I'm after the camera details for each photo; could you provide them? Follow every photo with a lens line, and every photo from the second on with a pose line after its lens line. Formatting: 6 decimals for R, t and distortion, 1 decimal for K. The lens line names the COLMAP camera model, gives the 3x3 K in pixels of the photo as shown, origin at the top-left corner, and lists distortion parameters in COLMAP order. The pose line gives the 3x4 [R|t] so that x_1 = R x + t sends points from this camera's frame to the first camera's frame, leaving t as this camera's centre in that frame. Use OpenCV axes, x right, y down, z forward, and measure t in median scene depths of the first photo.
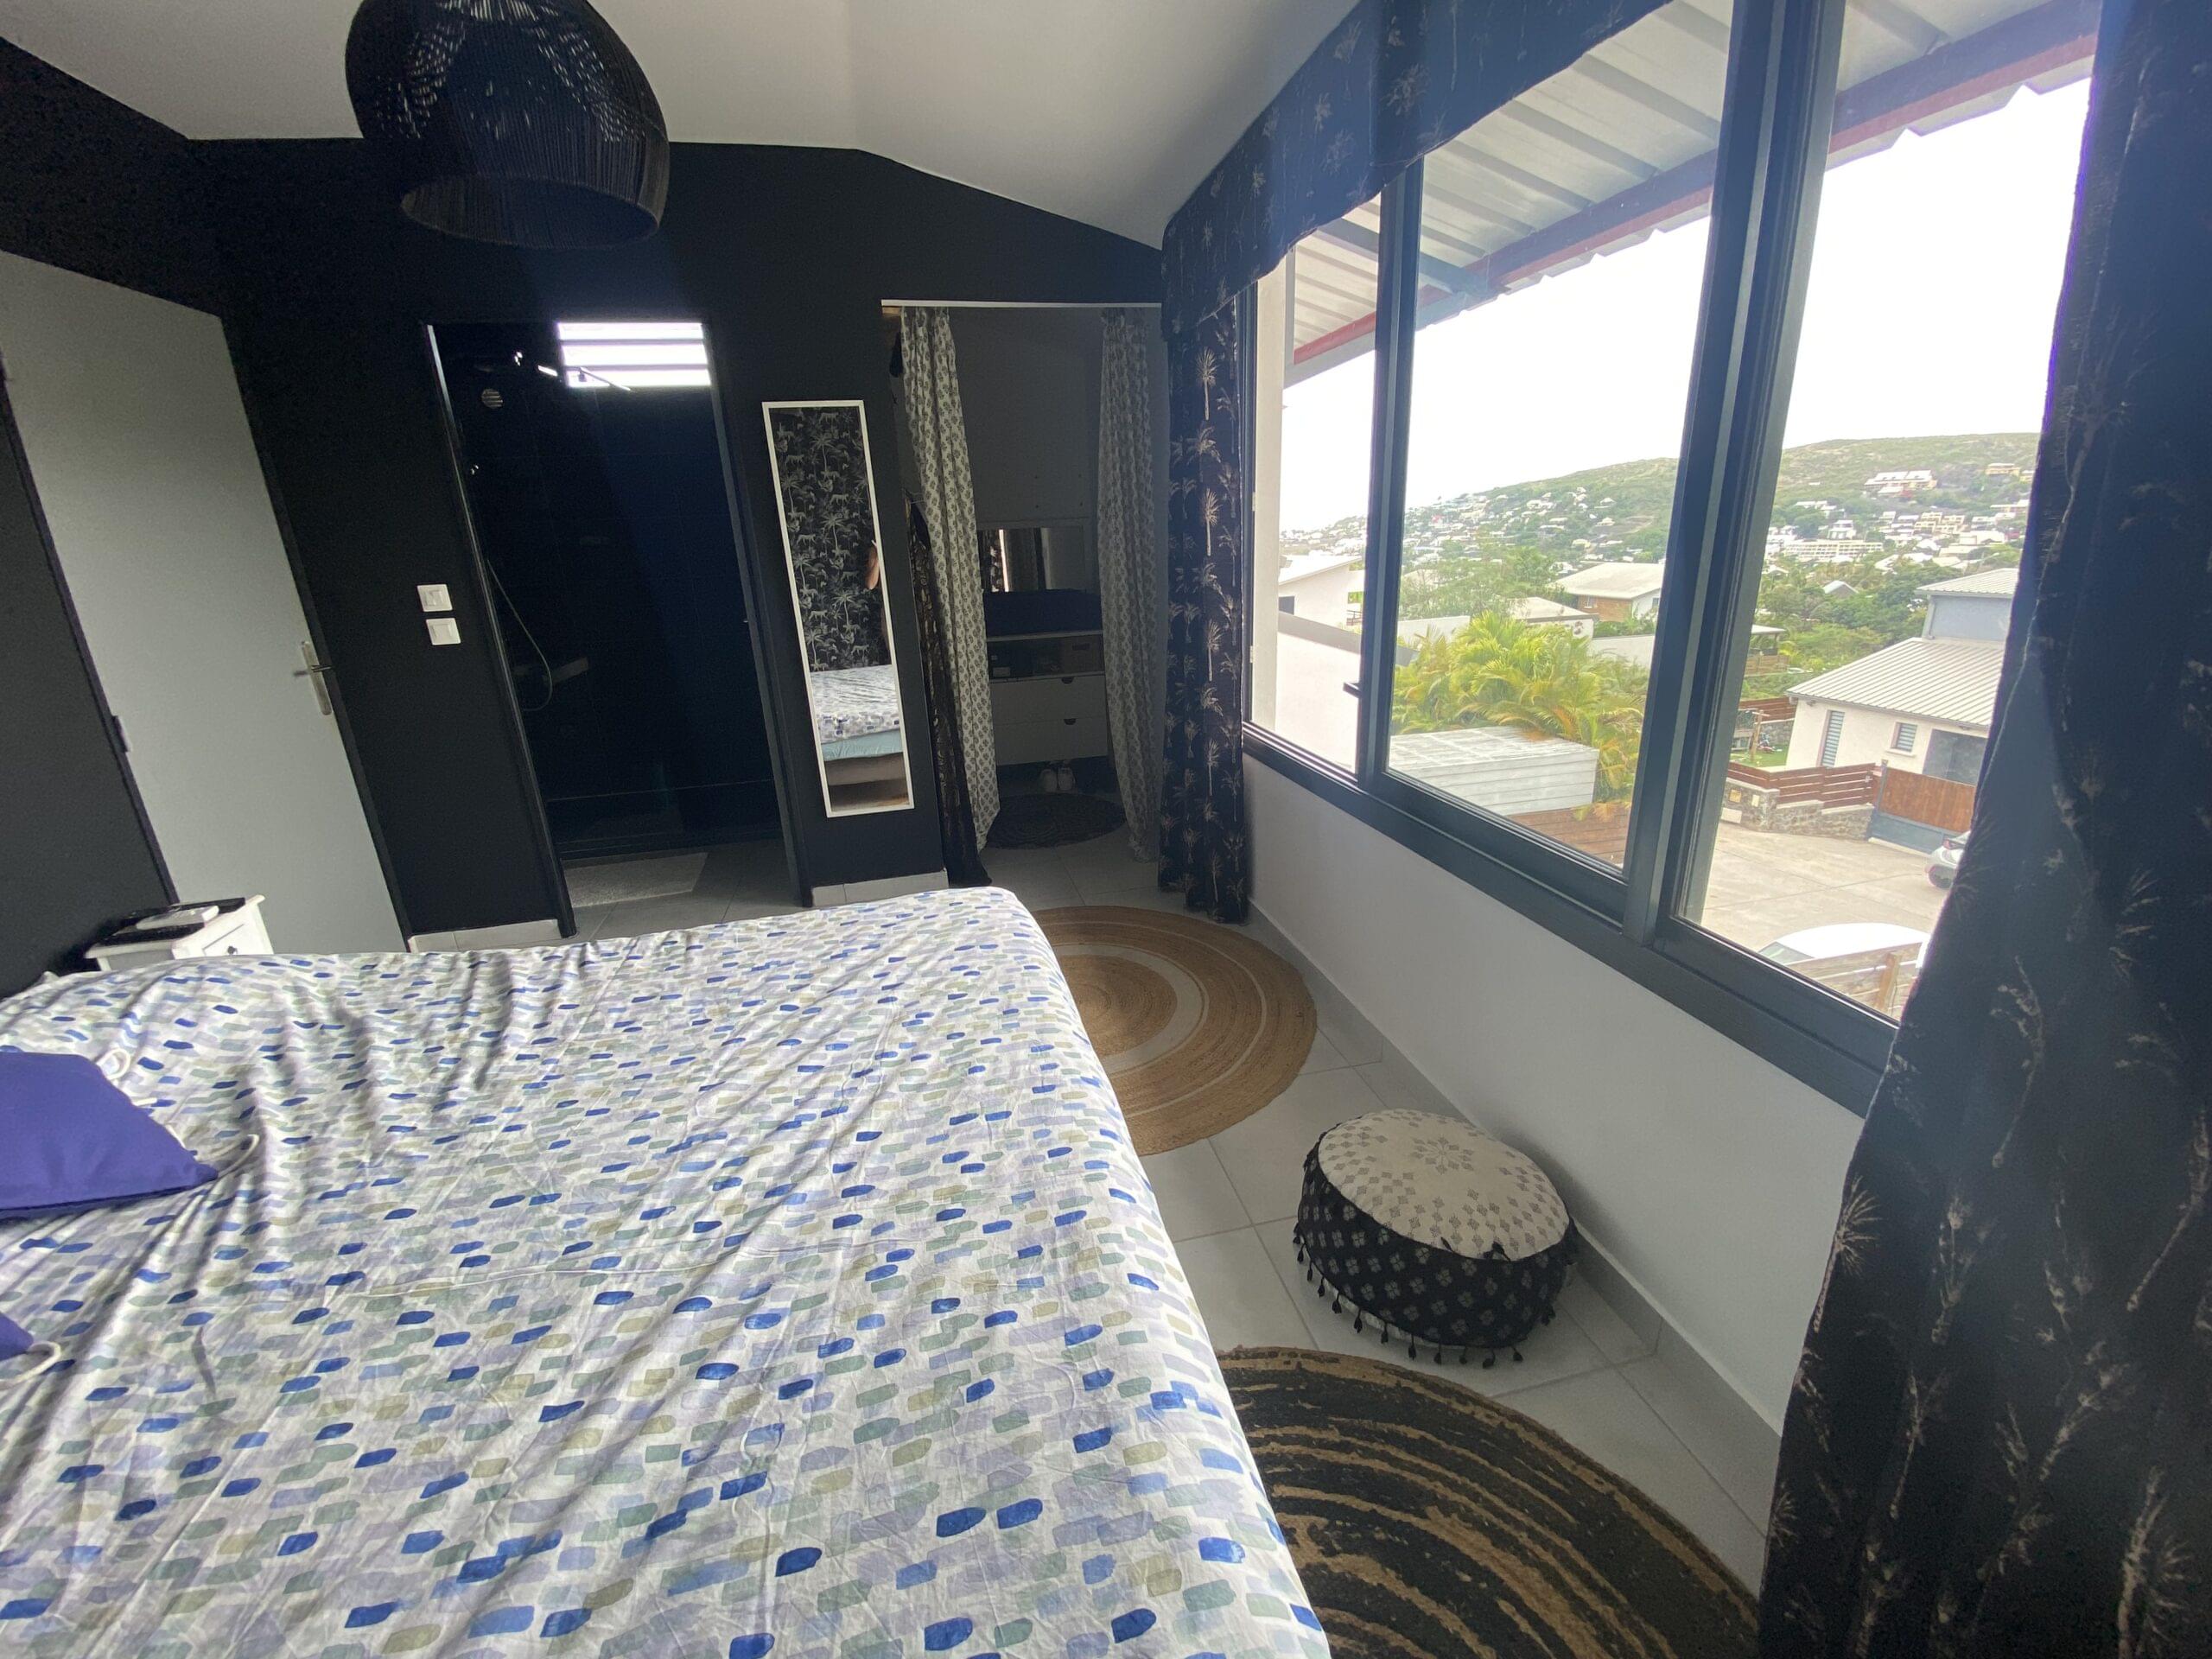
lens RADIAL K [[905.4, 0, 1093.2], [0, 905.4, 829.2], [0, 0, 1]] dist [0.010330, -0.016481]
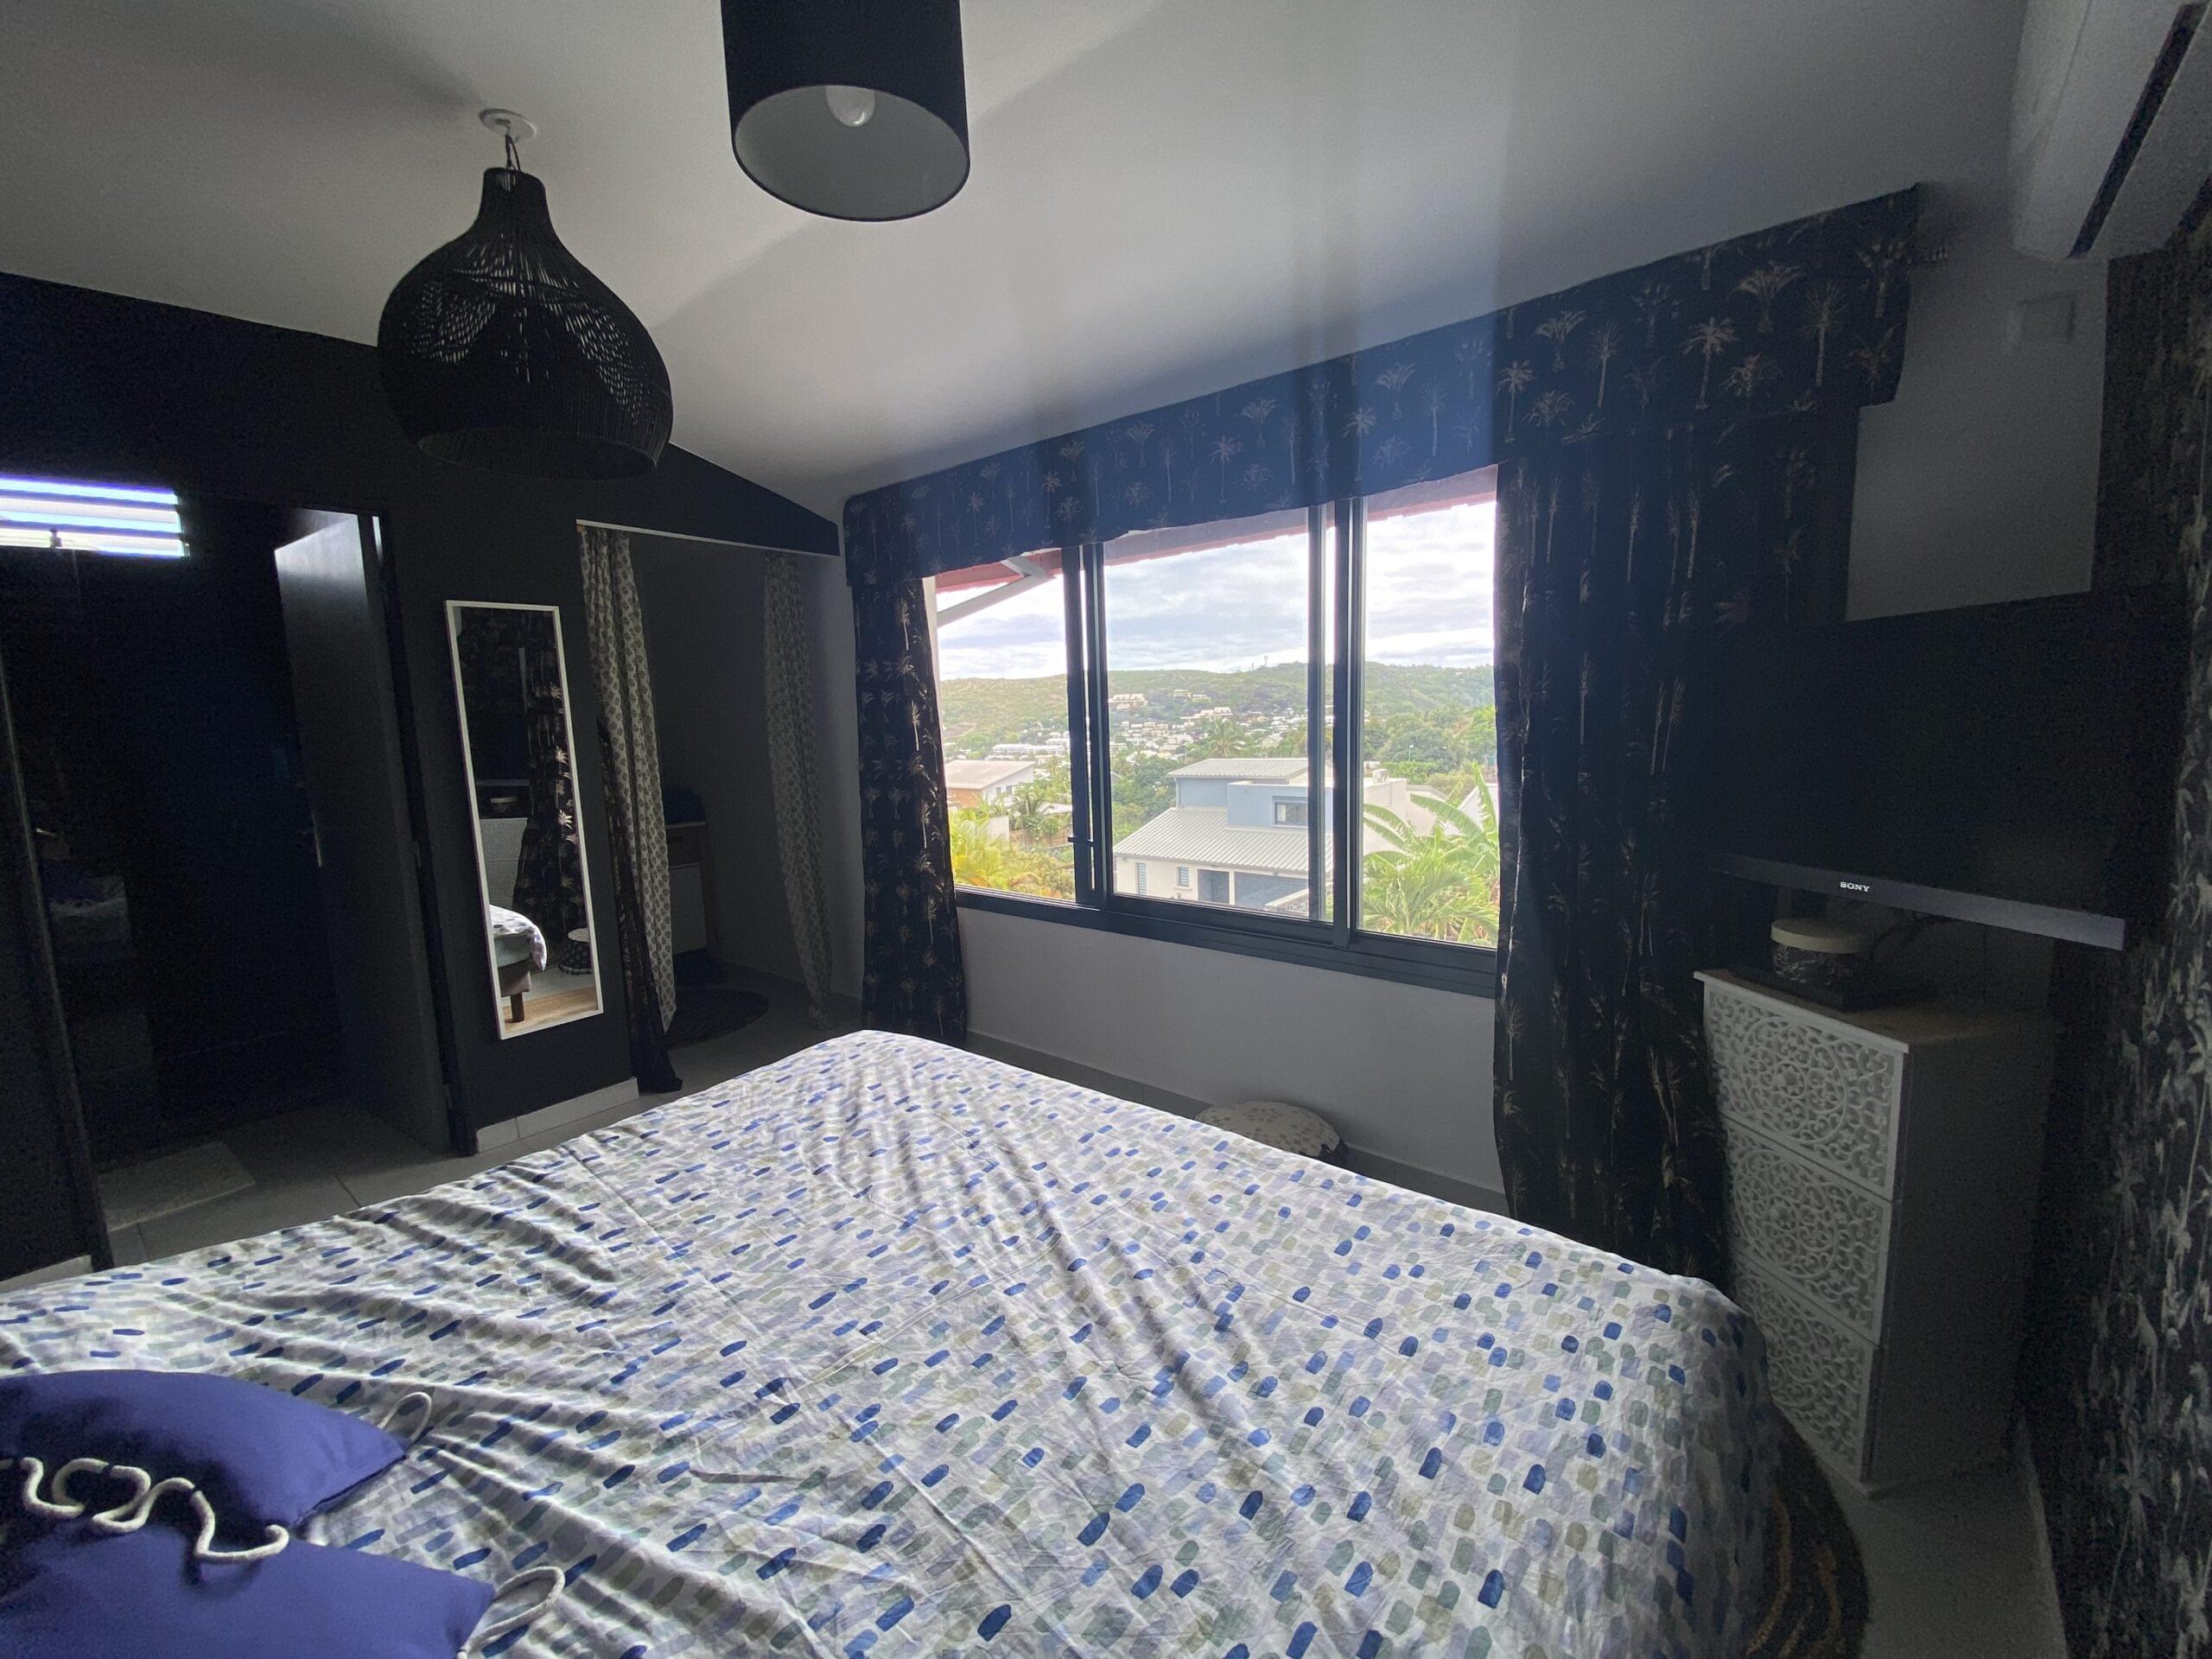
lens RADIAL K [[904.3, 0, 1102.2], [0, 904.3, 844.8], [0, 0, 1]] dist [0.009063, -0.021259]
pose [[0.779725, -0.070740, 0.622113, -0.739842], [0.190746, 0.973204, -0.128410, 0.051409], [-0.596359, 0.218790, 0.772326, -0.139476]]
